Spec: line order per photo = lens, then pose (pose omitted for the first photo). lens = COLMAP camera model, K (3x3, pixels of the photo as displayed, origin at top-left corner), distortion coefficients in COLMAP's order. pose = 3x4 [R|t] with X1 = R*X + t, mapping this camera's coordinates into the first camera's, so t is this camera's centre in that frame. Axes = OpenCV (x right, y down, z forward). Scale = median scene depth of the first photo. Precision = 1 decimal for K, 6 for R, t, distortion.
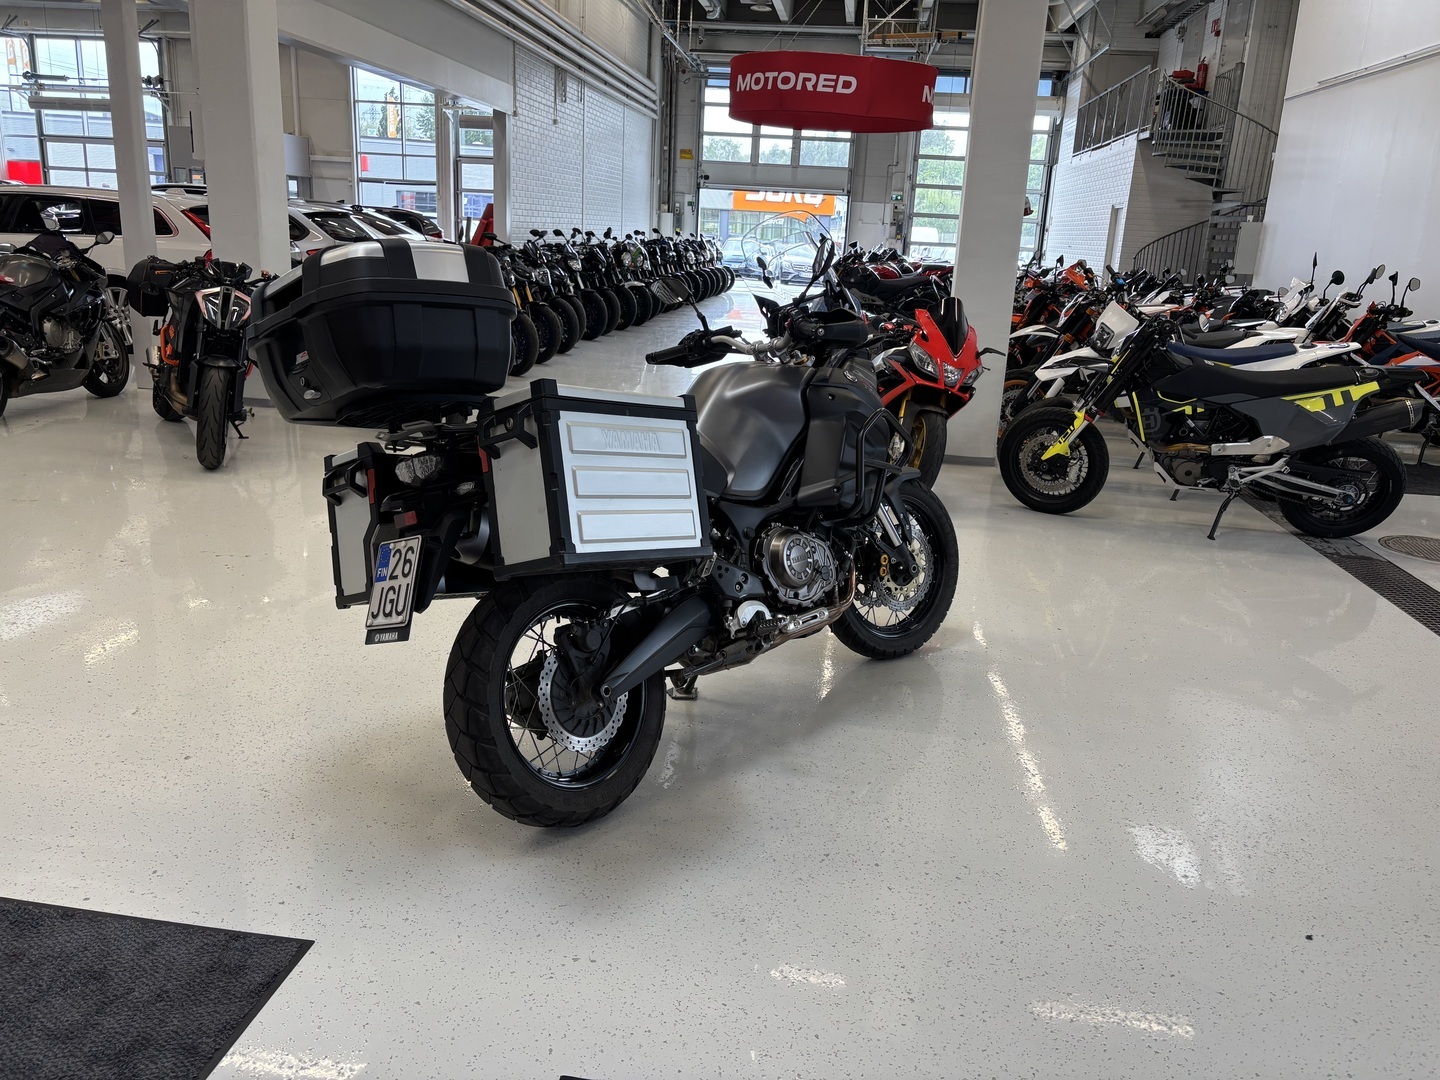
lens RADIAL K [[1104.3, 0, 720.0], [0, 1104.3, 531.0], [0, 0, 1]] dist [0.024935, -0.017382]
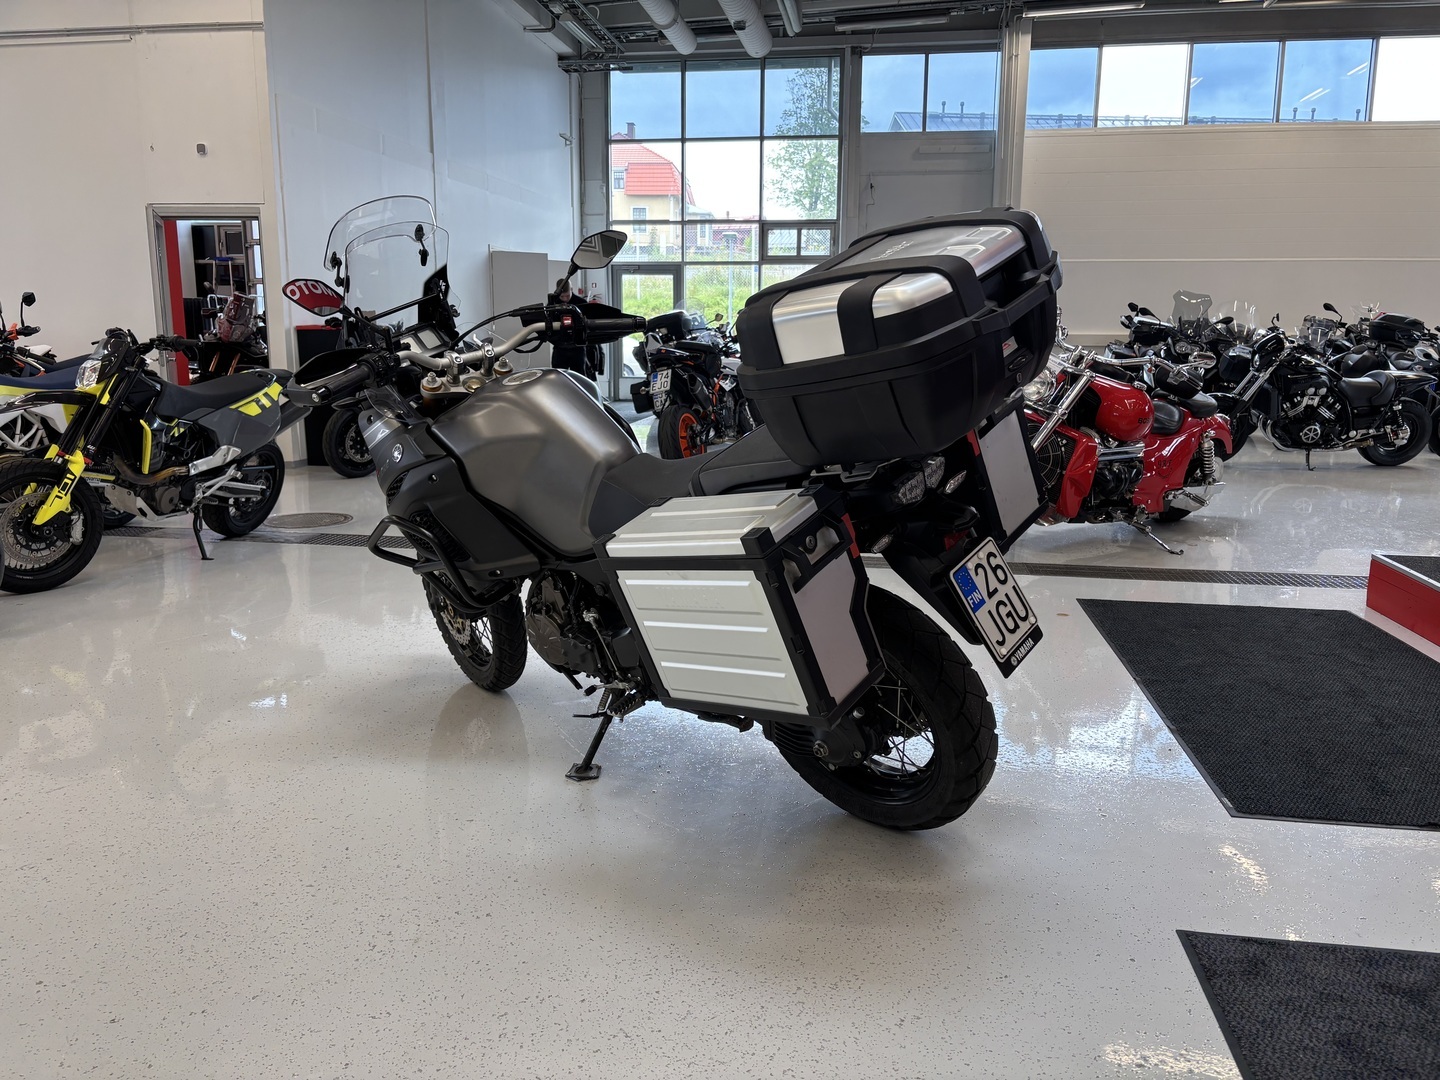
lens RADIAL K [[1104.3, 0, 723.7], [0, 1104.3, 547.3], [0, 0, 1]] dist [0.024935, -0.017382]
pose [[0.015646, -0.233402, 0.972255, -0.926515], [0.254393, 0.941305, 0.221878, -0.195657], [-0.966974, 0.243863, 0.074103, 0.917369]]
